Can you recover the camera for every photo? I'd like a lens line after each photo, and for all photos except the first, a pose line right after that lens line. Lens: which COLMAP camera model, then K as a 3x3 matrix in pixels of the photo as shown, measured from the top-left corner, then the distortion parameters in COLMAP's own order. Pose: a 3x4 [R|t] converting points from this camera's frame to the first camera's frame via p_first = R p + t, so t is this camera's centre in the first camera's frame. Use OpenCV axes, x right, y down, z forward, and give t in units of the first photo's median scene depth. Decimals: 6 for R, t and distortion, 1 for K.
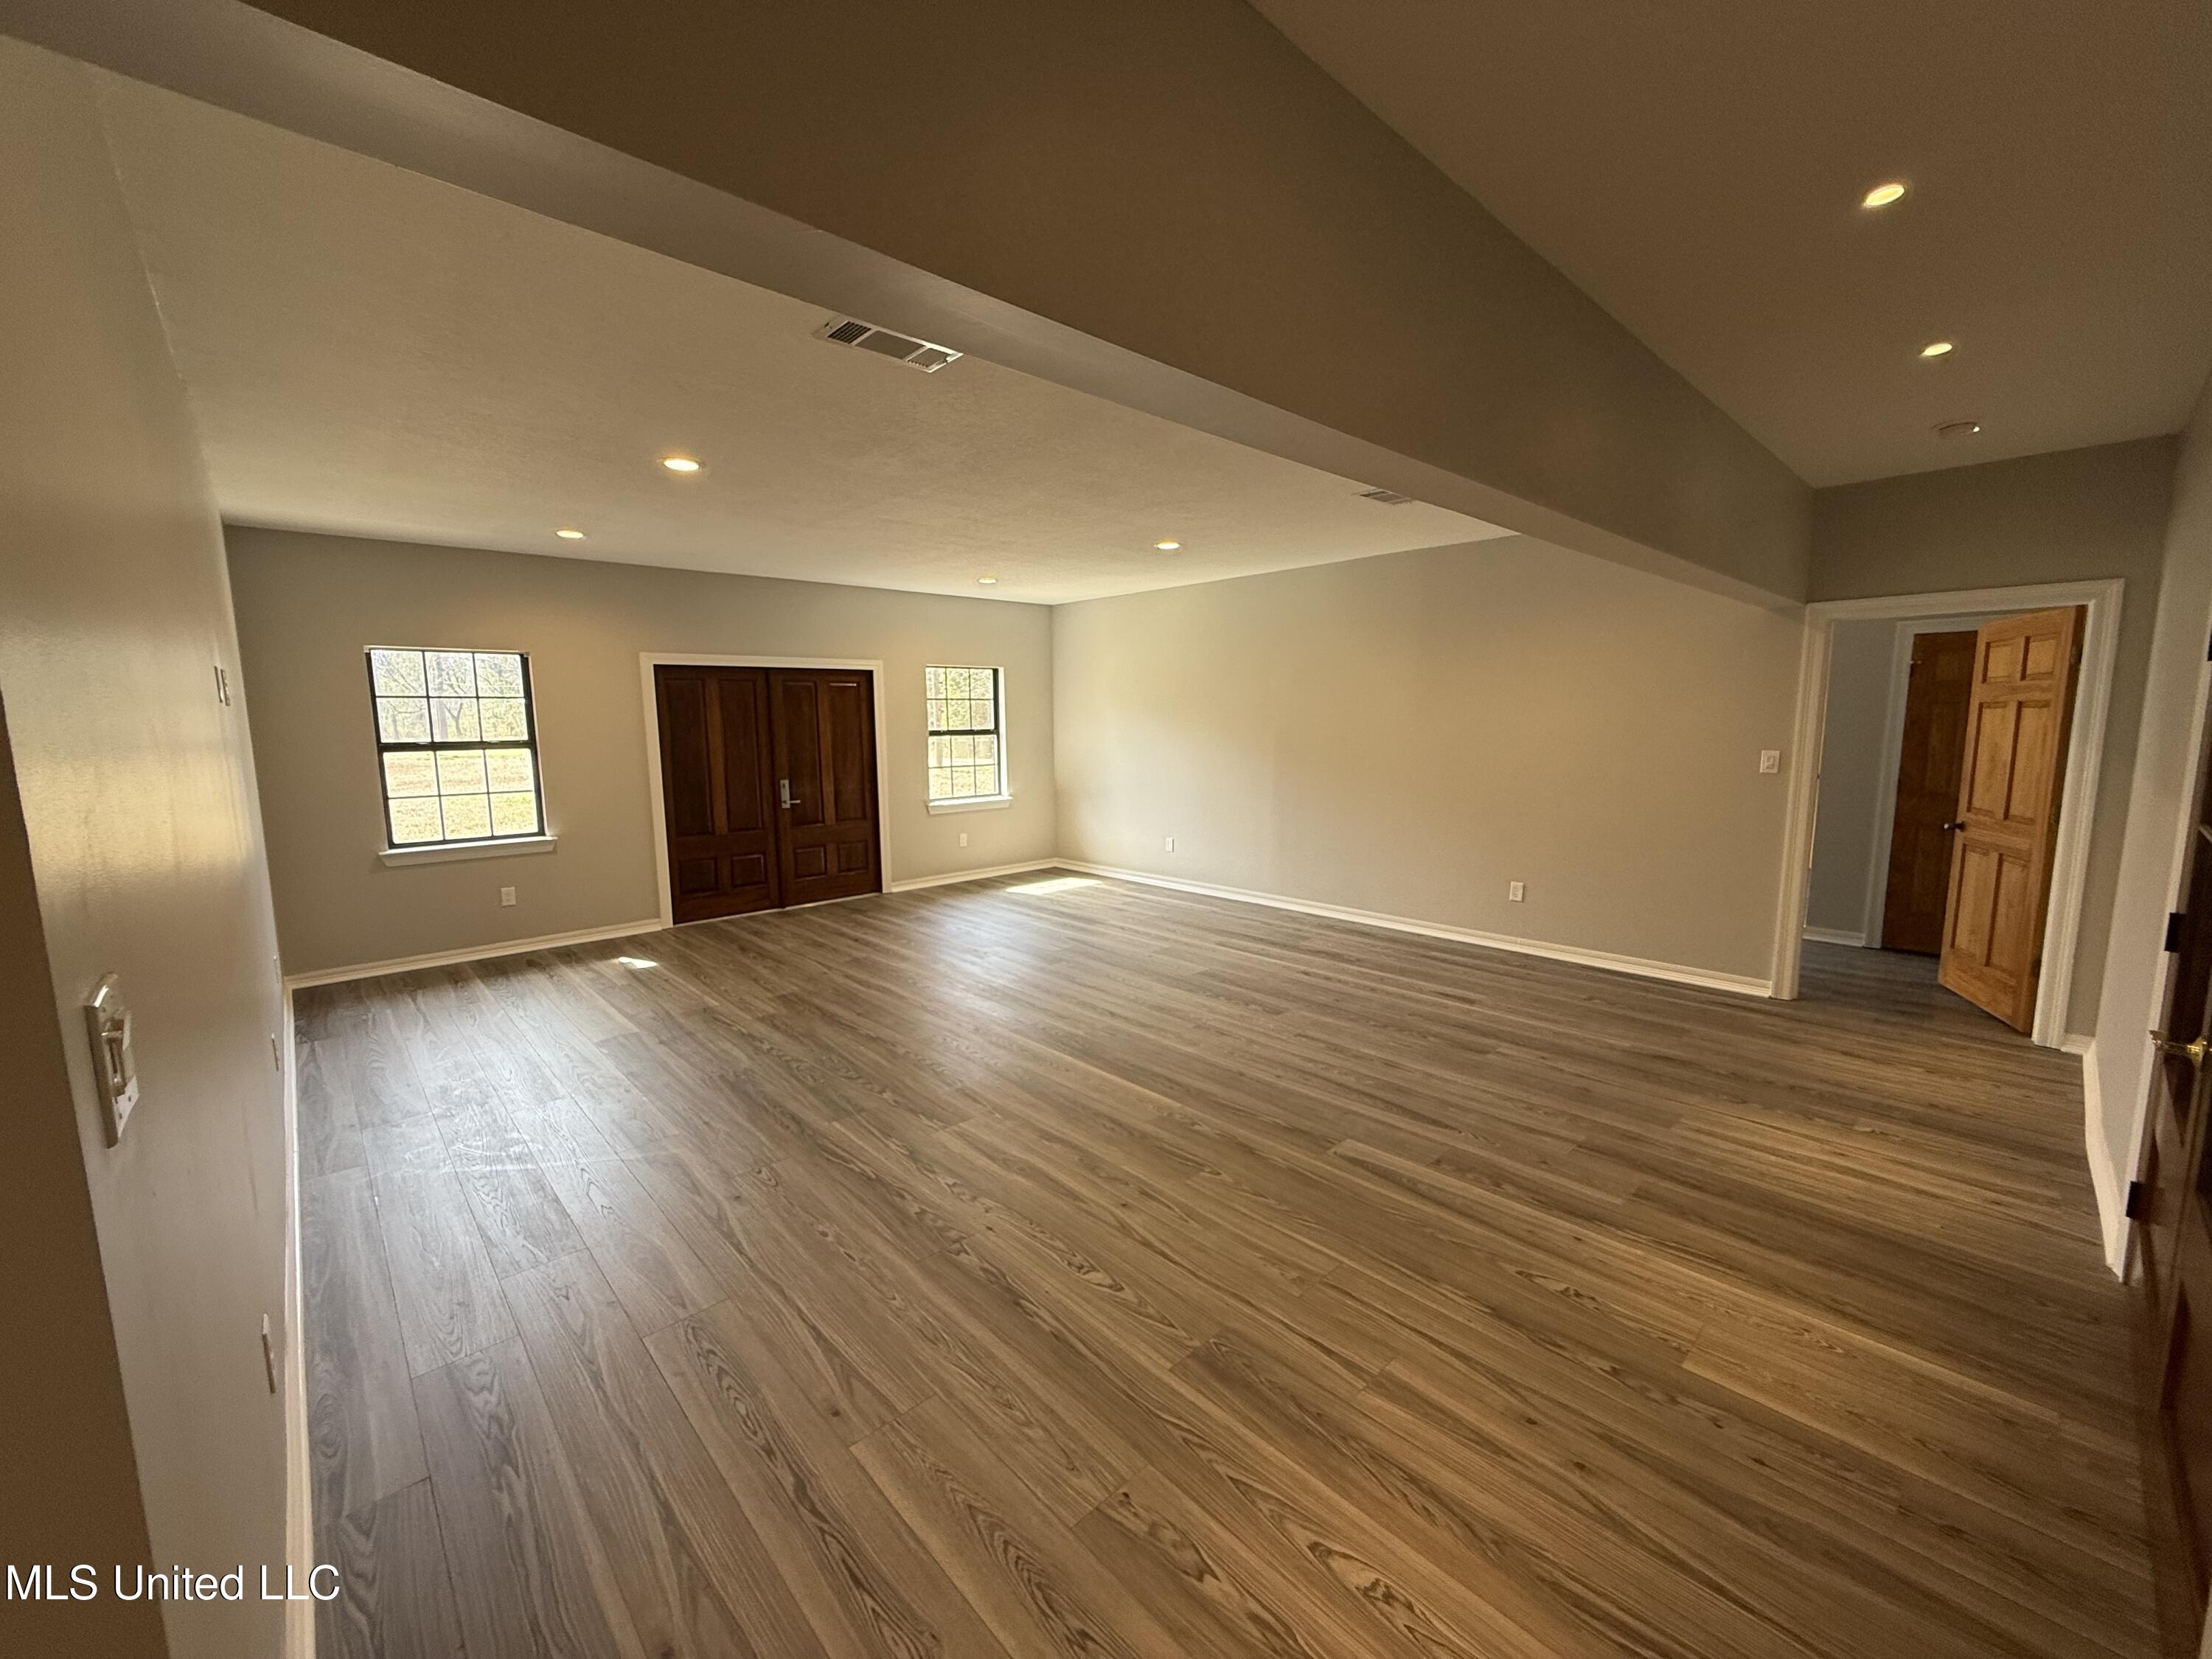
lens RADIAL K [[883.7, 0, 1090.8], [0, 883.7, 823.5], [0, 0, 1]] dist [-0.002067, 0.000199]
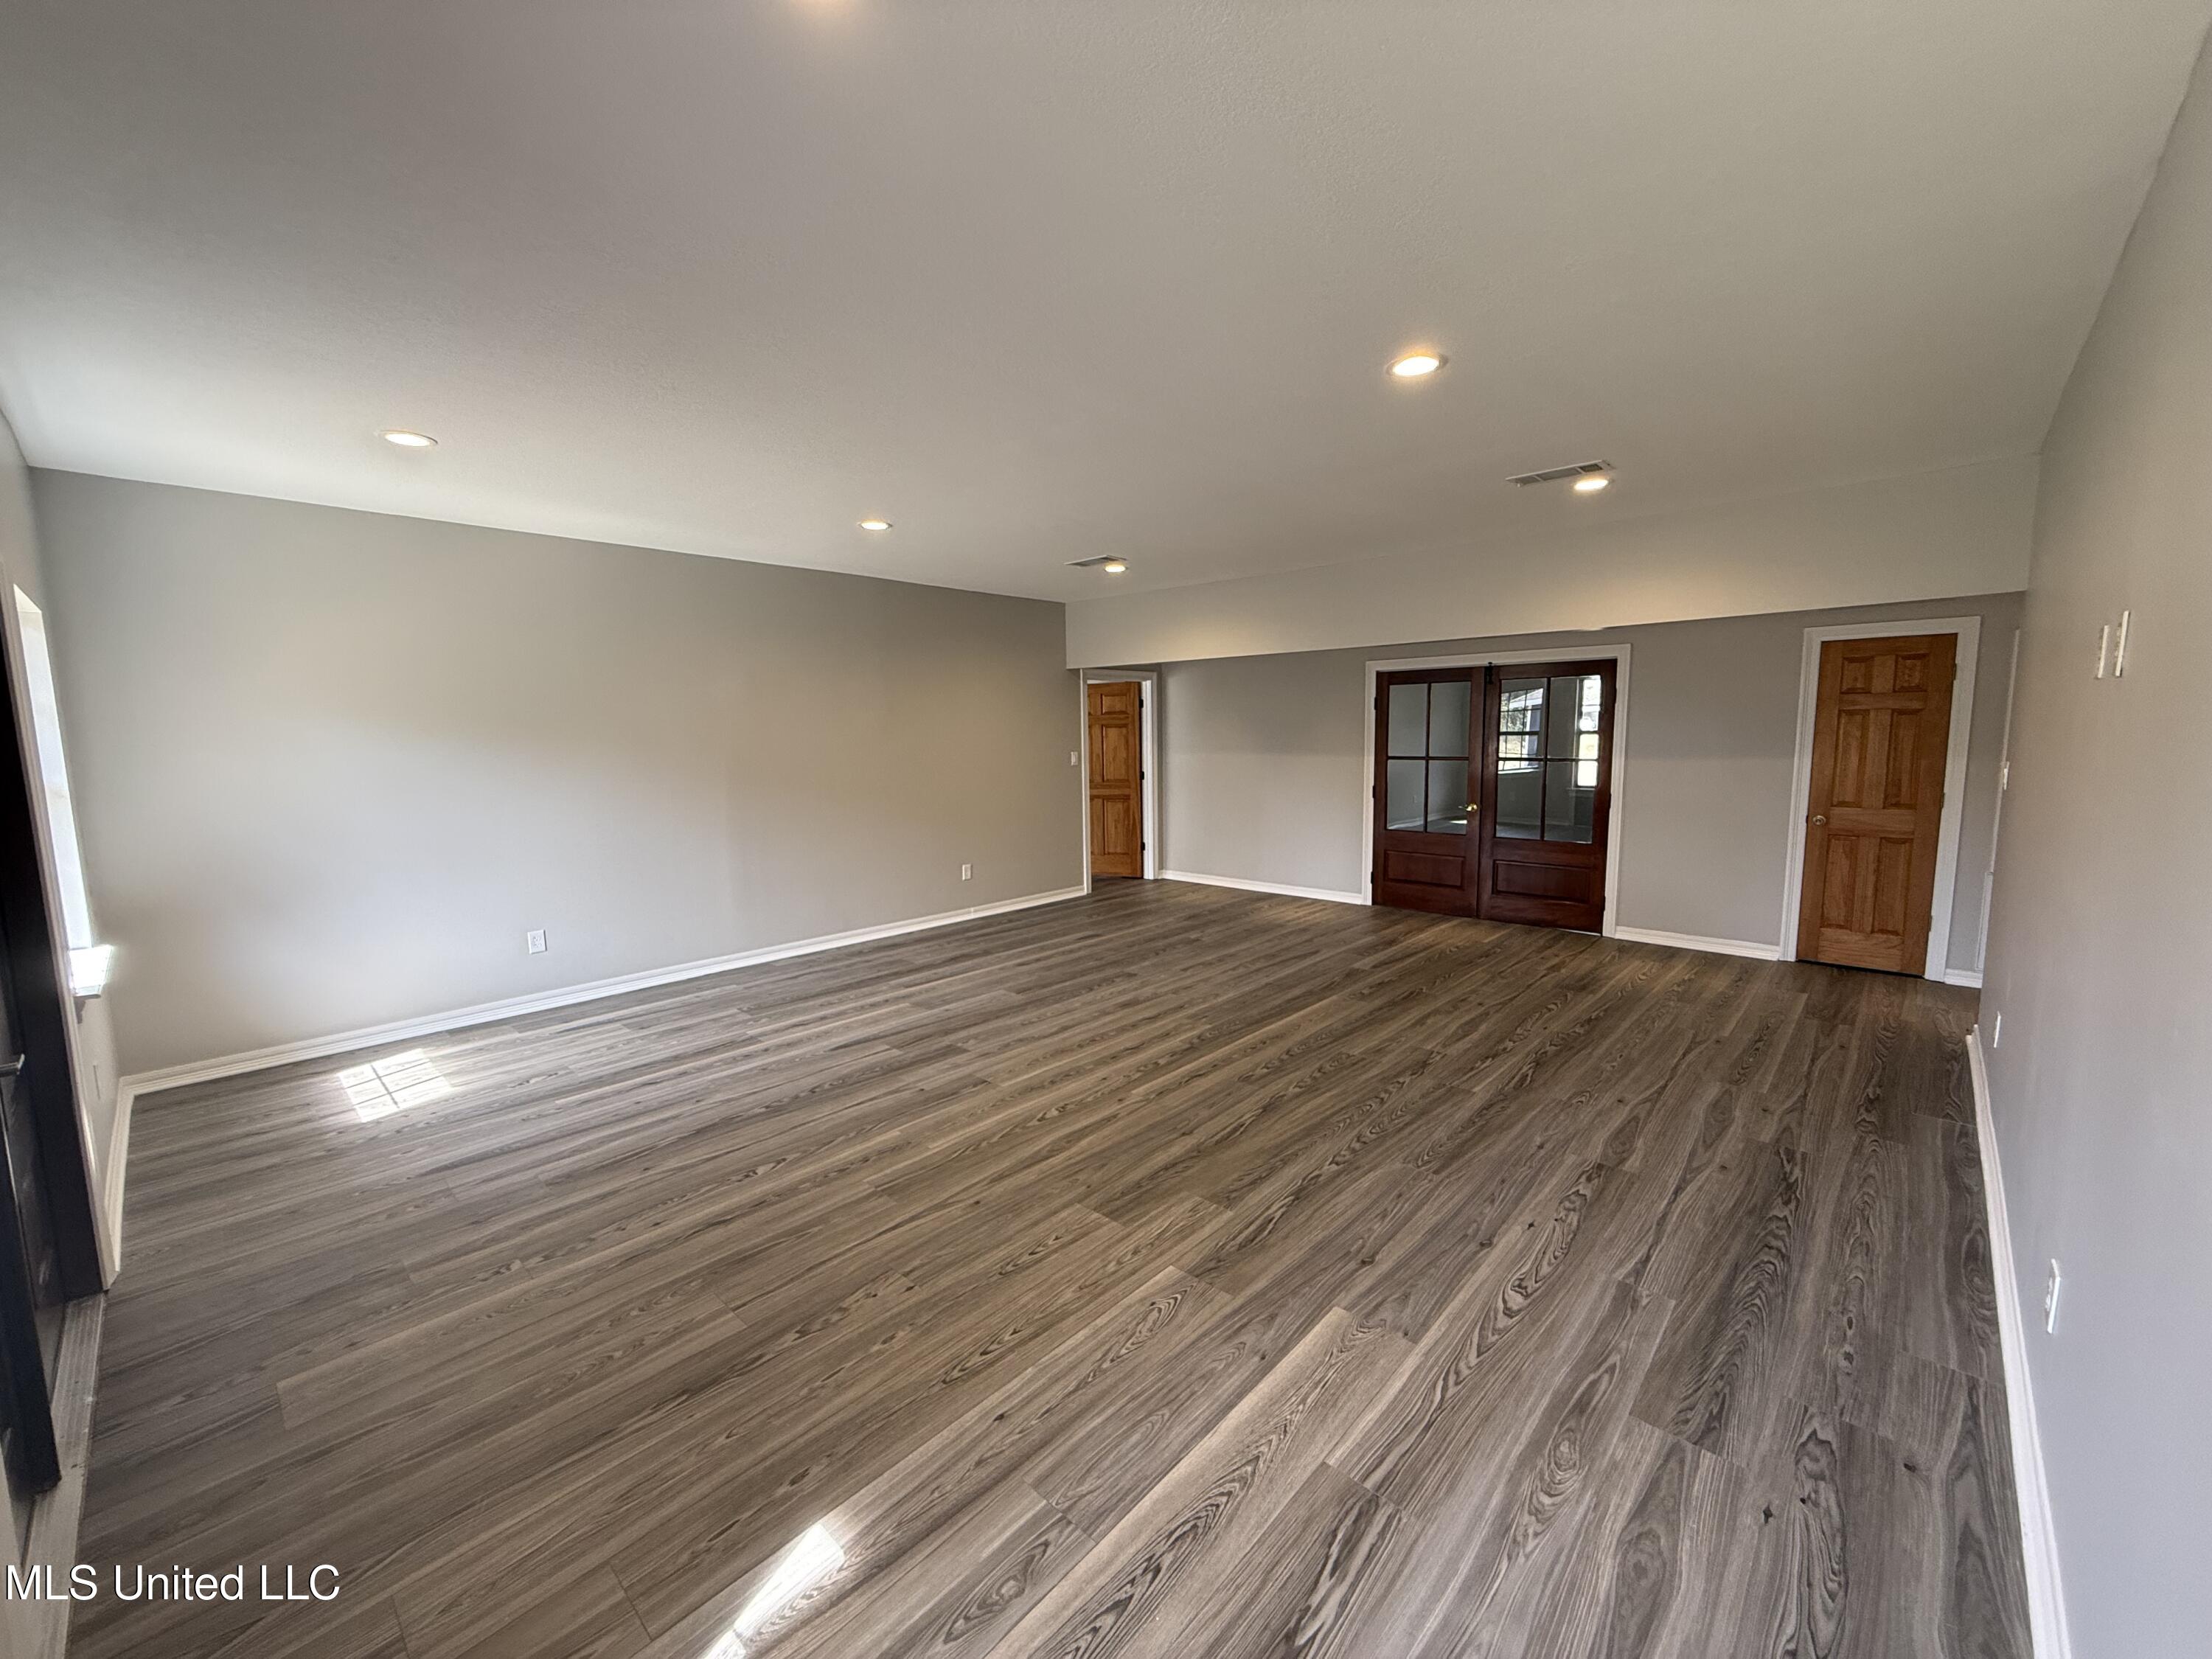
lens RADIAL K [[883.7, 0, 1101.4], [0, 883.7, 839.0], [0, 0, 1]] dist [-0.002067, 0.000199]
pose [[-0.085563, -0.111015, 0.990129, -1.000735], [0.136470, 0.983101, 0.122020, -0.124928], [-0.986942, 0.145563, -0.068967, 1.147851]]
